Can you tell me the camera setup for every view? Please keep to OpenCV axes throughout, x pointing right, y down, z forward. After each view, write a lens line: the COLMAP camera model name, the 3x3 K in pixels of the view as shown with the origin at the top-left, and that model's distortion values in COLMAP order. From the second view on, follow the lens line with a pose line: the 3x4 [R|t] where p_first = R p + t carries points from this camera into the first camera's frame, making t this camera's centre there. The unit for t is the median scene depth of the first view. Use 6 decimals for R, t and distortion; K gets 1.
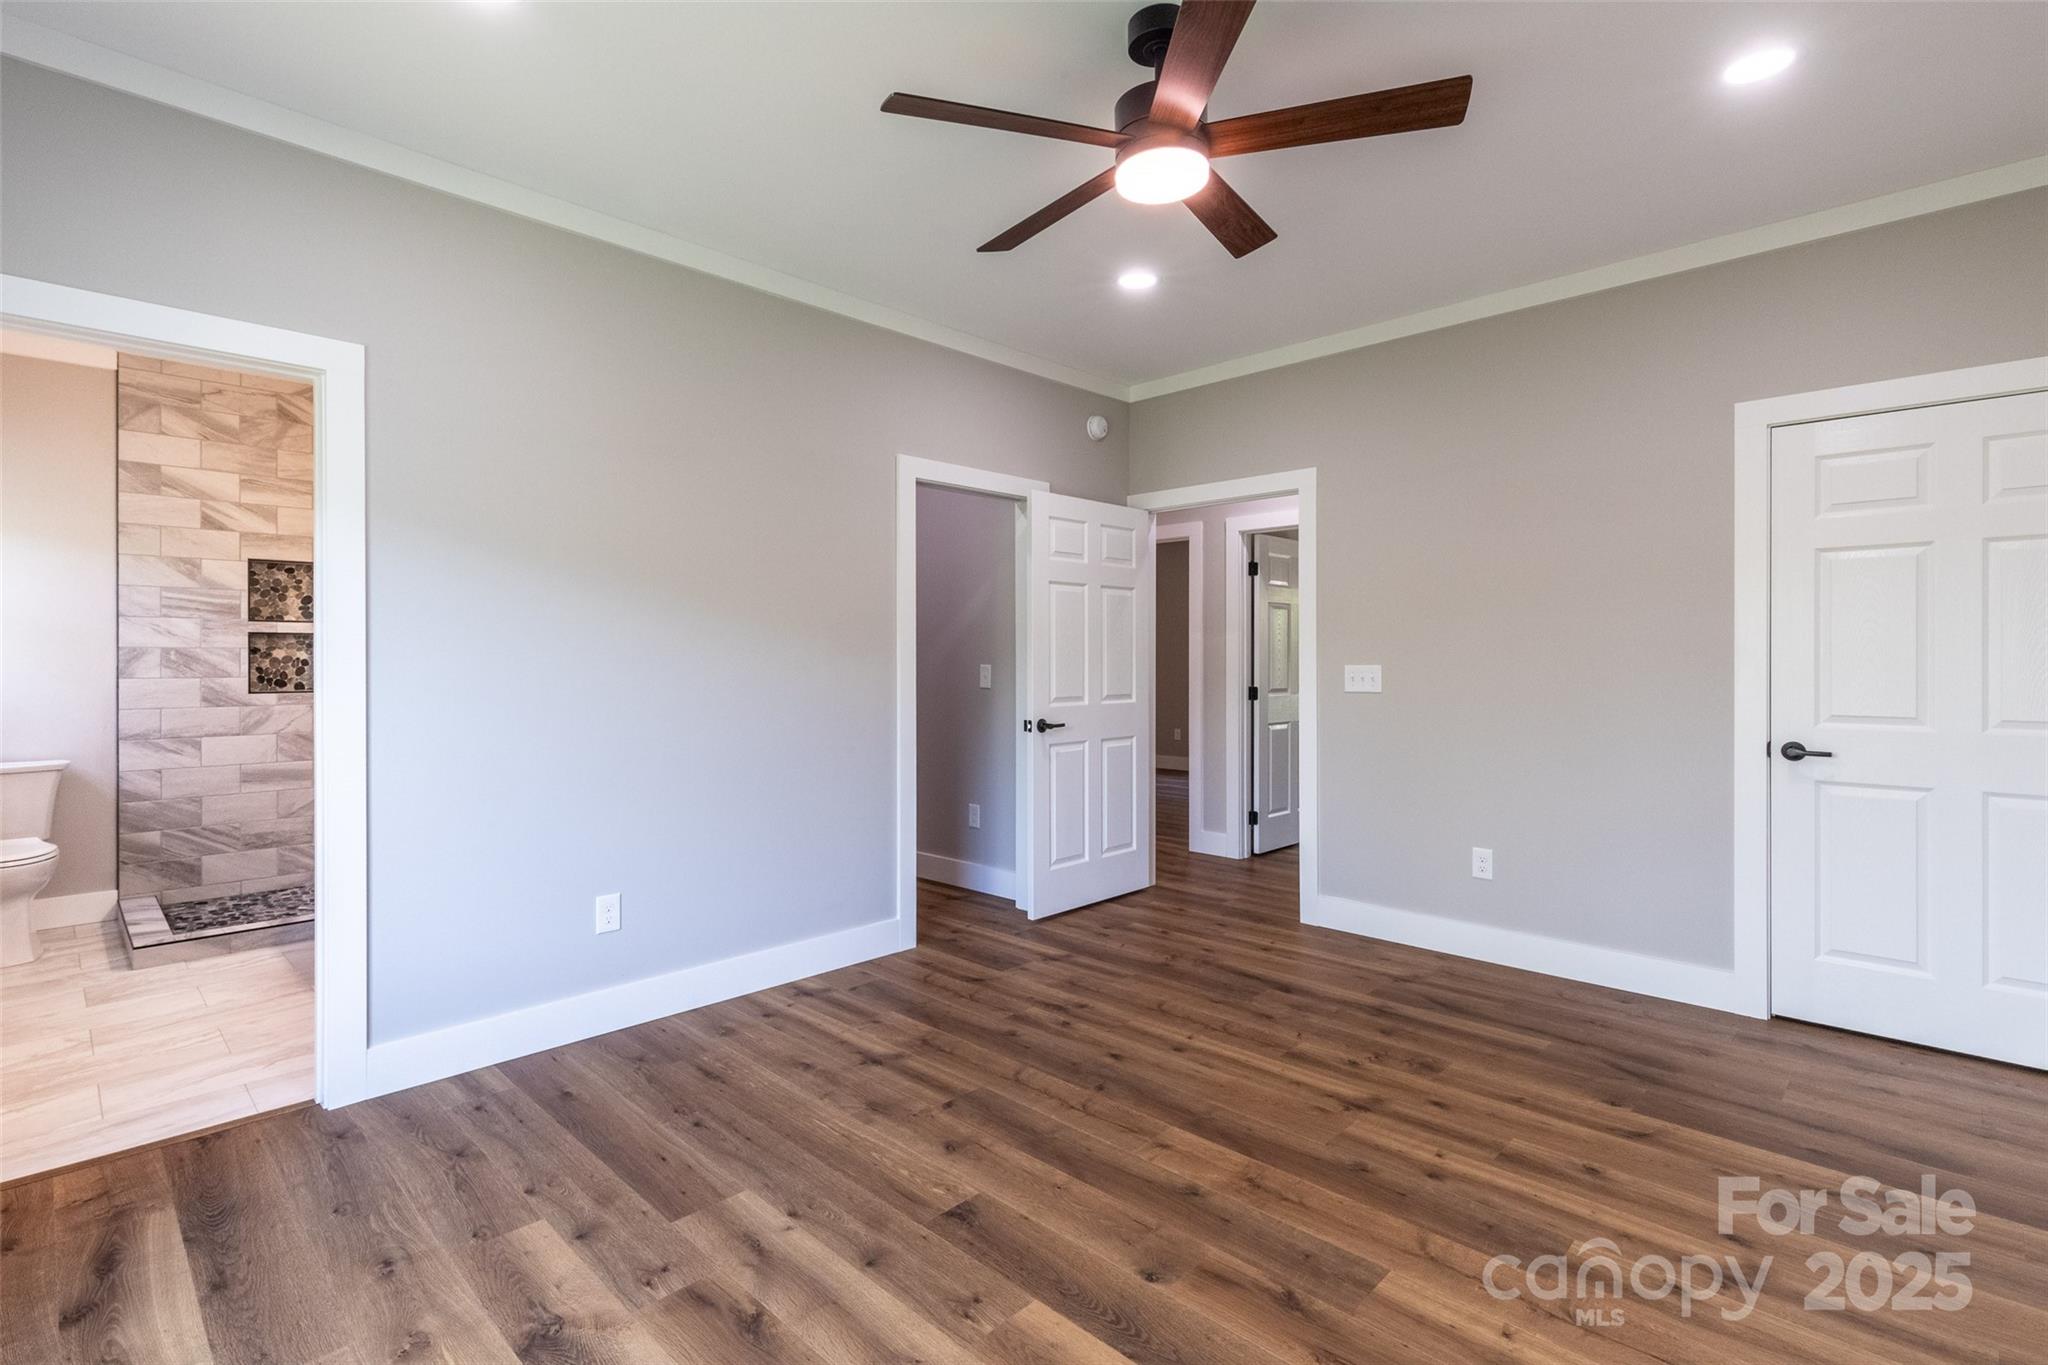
lens RADIAL K [[970.2, 0, 1024.0], [0, 970.2, 682.5], [0, 0, 1]] dist [-0.014479, 0.008856]
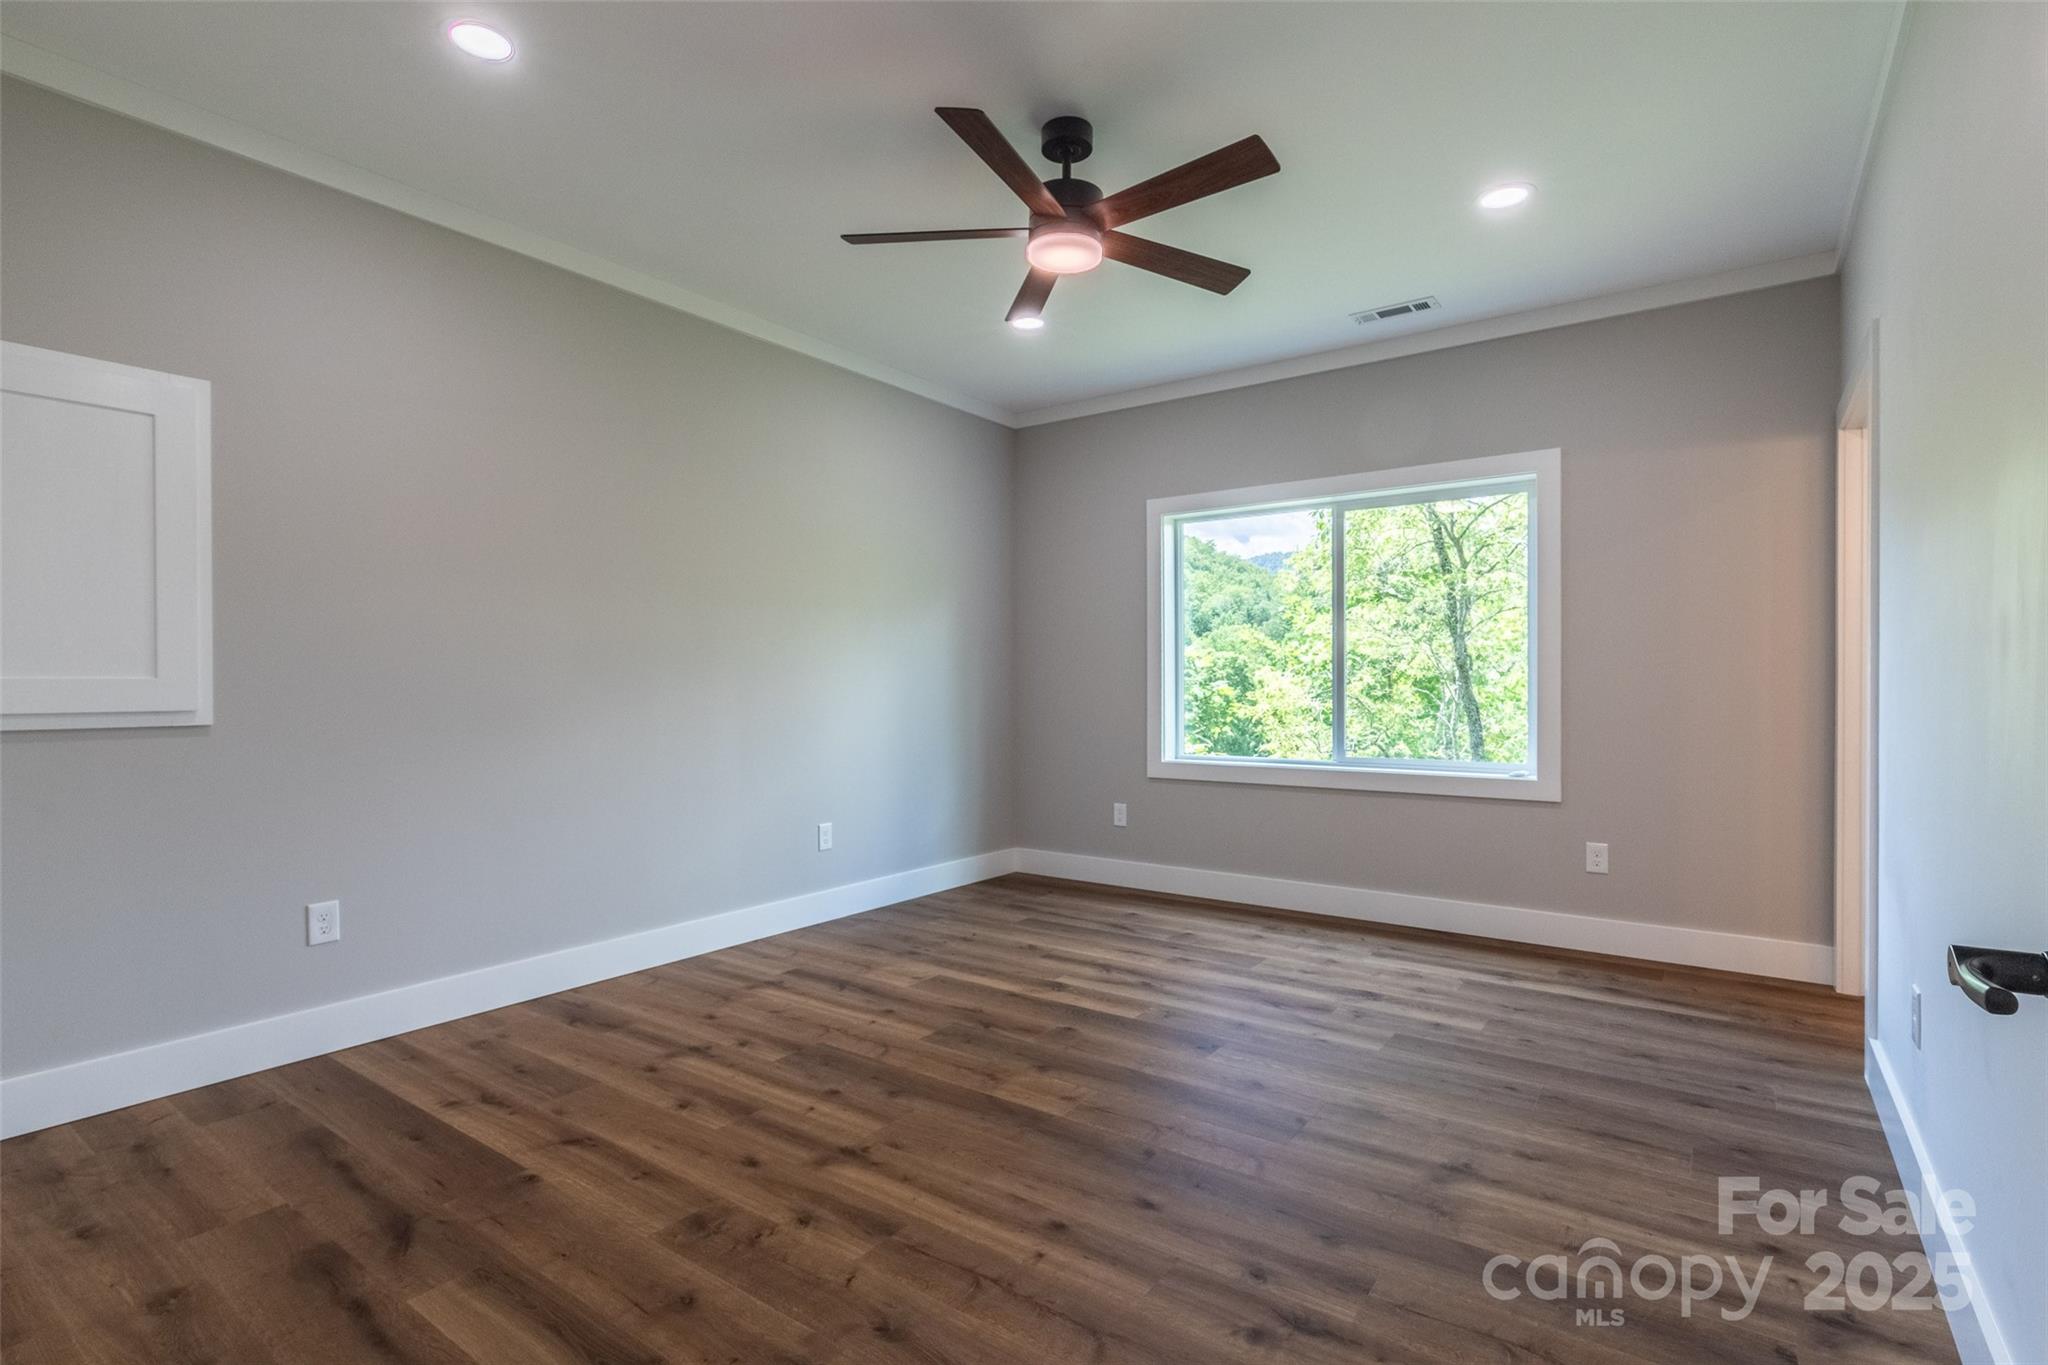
lens RADIAL K [[970.2, 0, 1024.0], [0, 970.2, 682.5], [0, 0, 1]] dist [-0.014479, 0.008856]
pose [[-0.990253, 0.003971, -0.139224, 0.235989], [0.001281, 0.999811, 0.019404, 0.000325], [0.139274, 0.019036, -0.990071, 1.421685]]
